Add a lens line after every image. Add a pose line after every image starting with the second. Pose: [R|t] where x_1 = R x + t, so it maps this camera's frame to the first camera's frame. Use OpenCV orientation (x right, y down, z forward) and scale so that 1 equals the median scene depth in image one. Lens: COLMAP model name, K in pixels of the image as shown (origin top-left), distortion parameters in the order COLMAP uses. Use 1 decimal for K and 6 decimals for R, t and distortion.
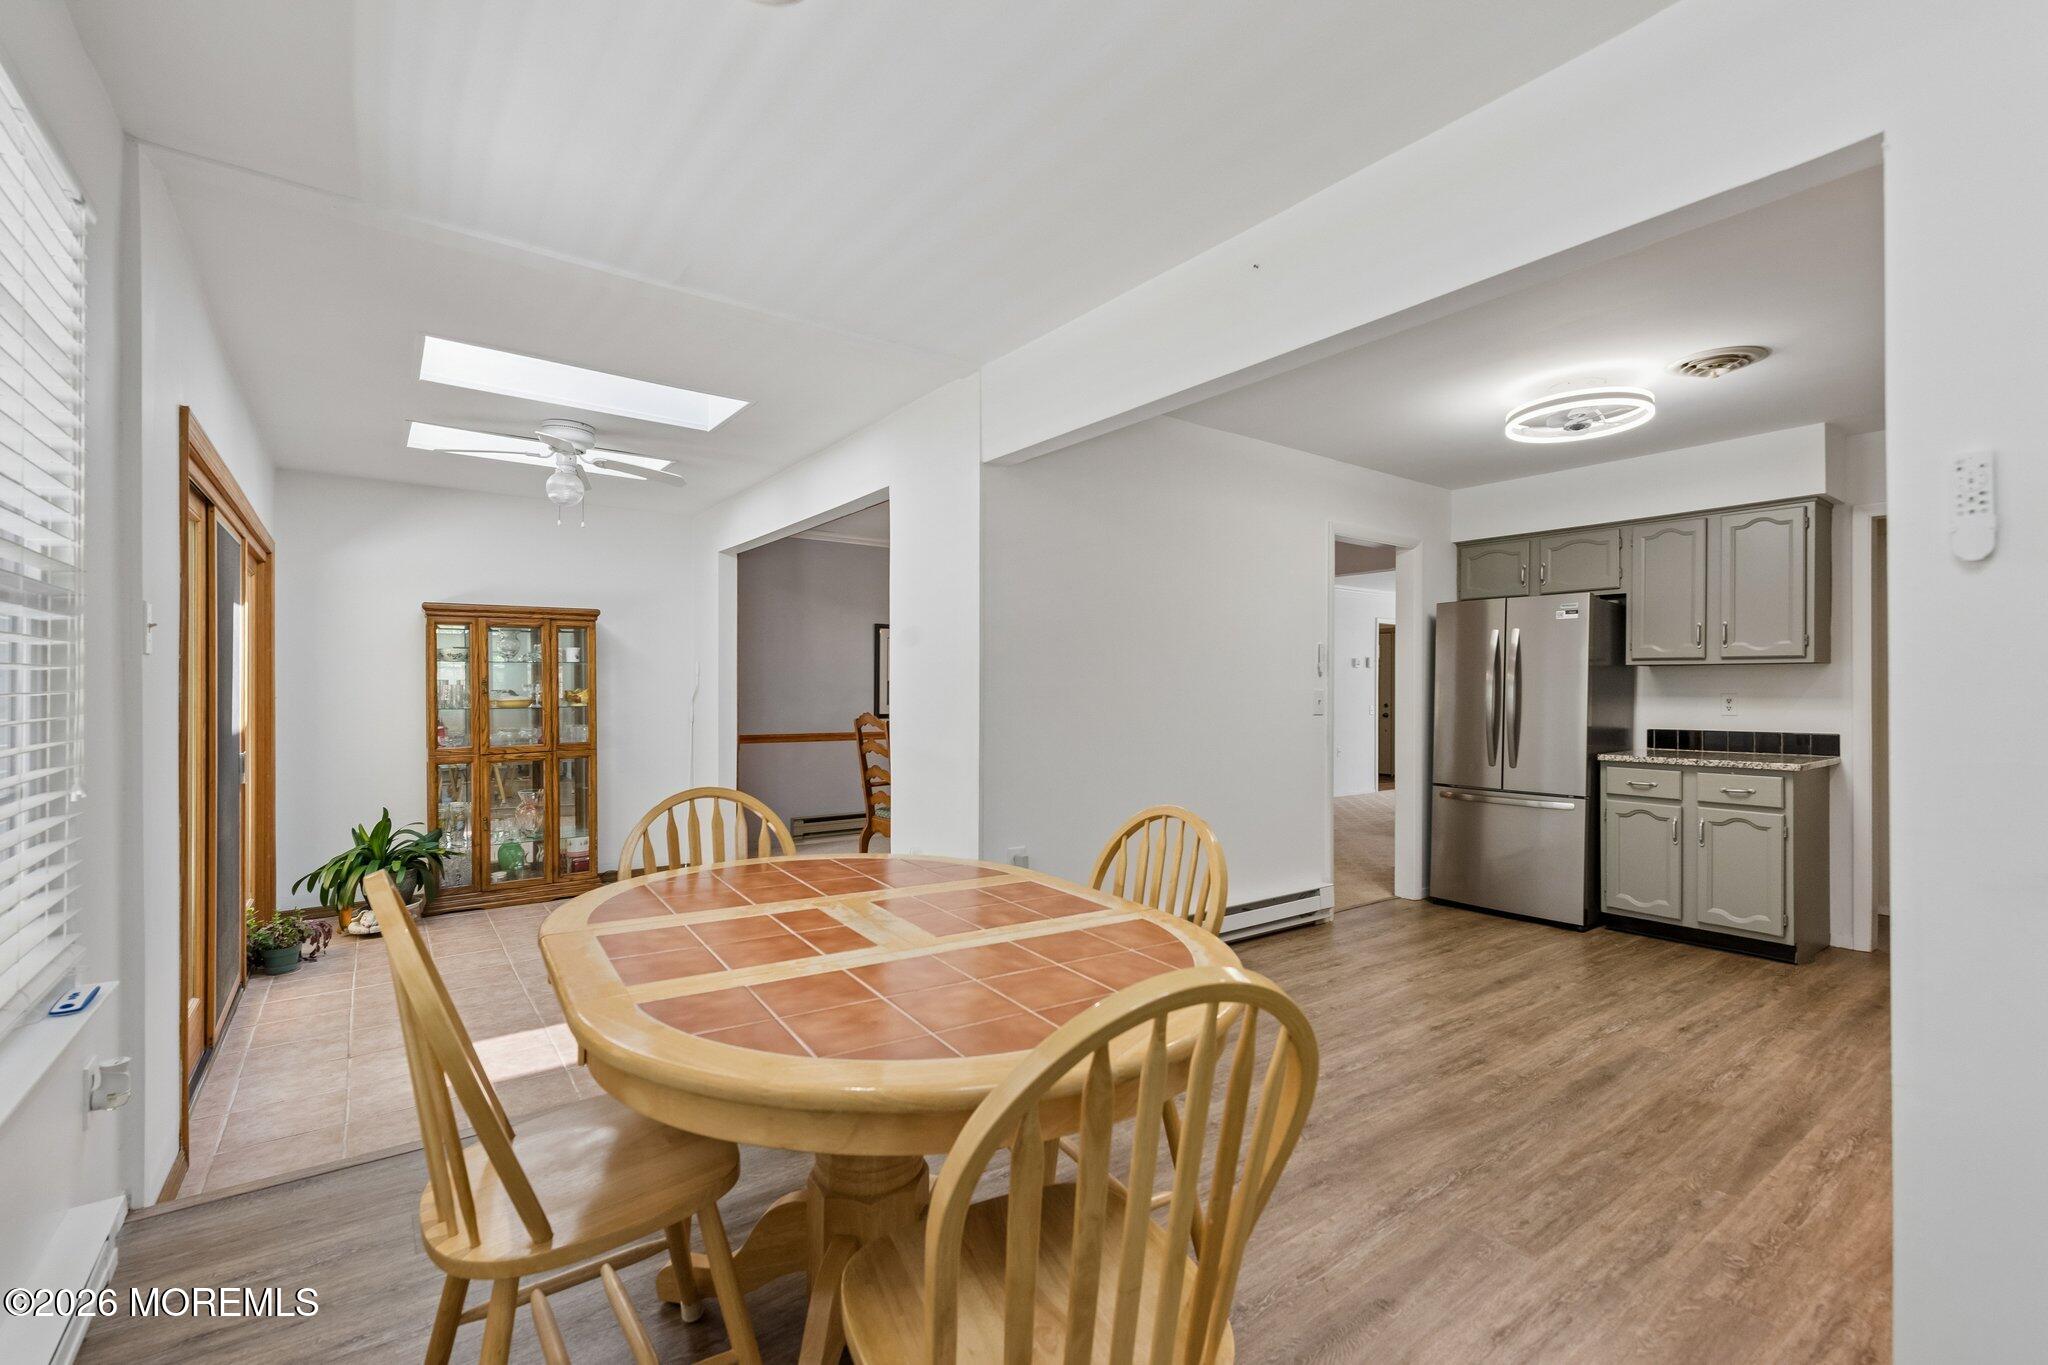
lens RADIAL K [[905.4, 0, 1022.2], [0, 905.4, 681.2], [0, 0, 1]] dist [0.000530, 0.000069]
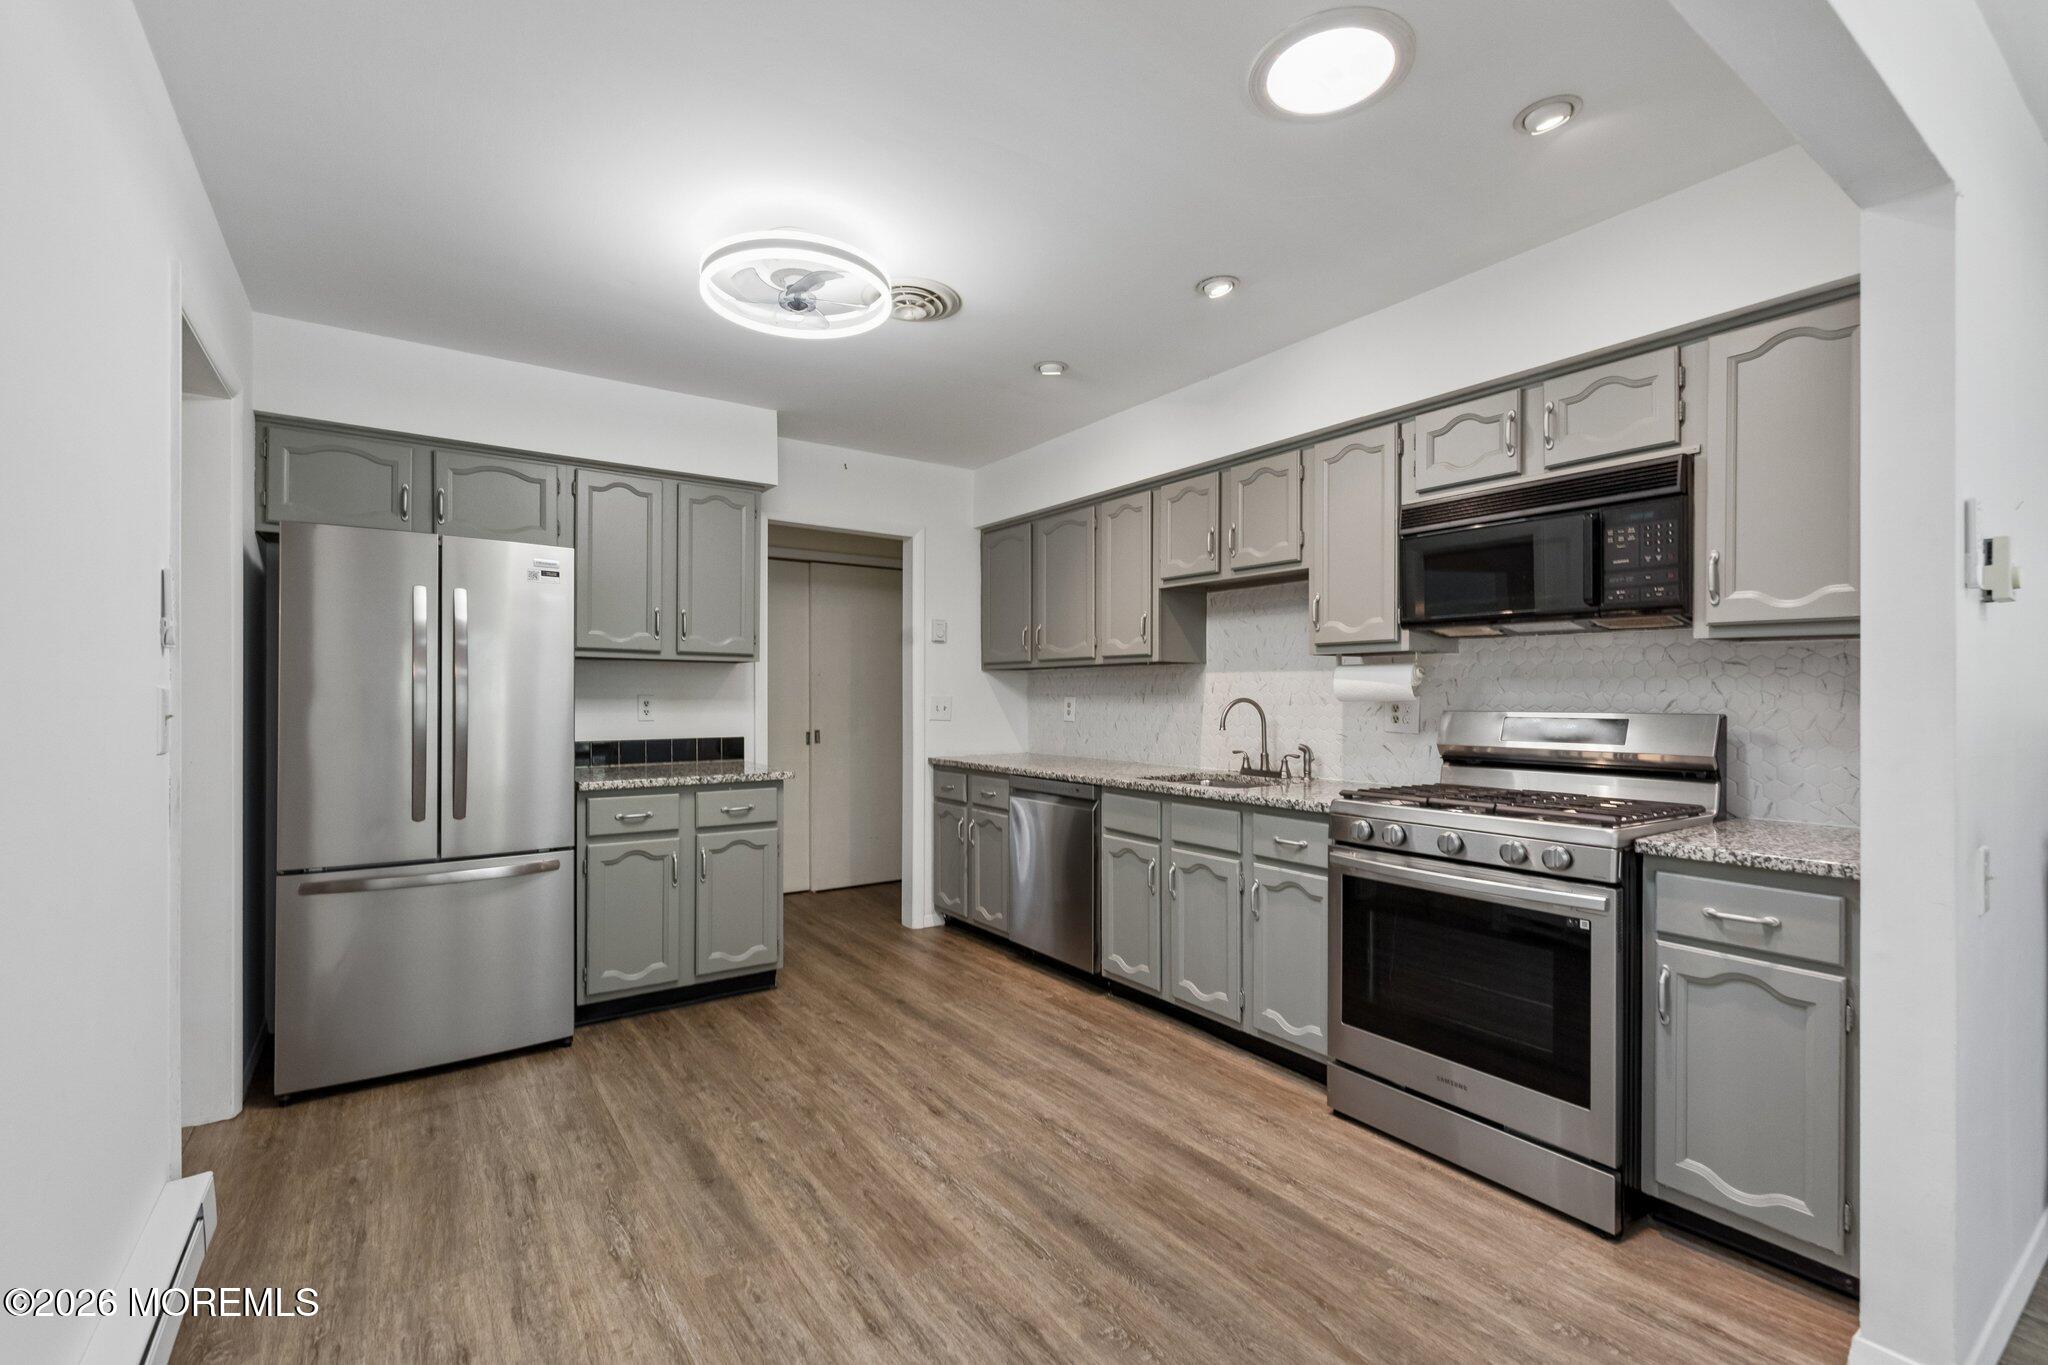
lens RADIAL K [[896.0, 0, 1017.0], [0, 896.0, 693.4], [0, 0, 1]] dist [0.000285, 0.000066]
pose [[0.026627, -0.004200, 0.999637, -0.049693], [-0.011344, 0.999926, 0.004503, 0.005025], [-0.999581, -0.011459, 0.026577, 0.689301]]
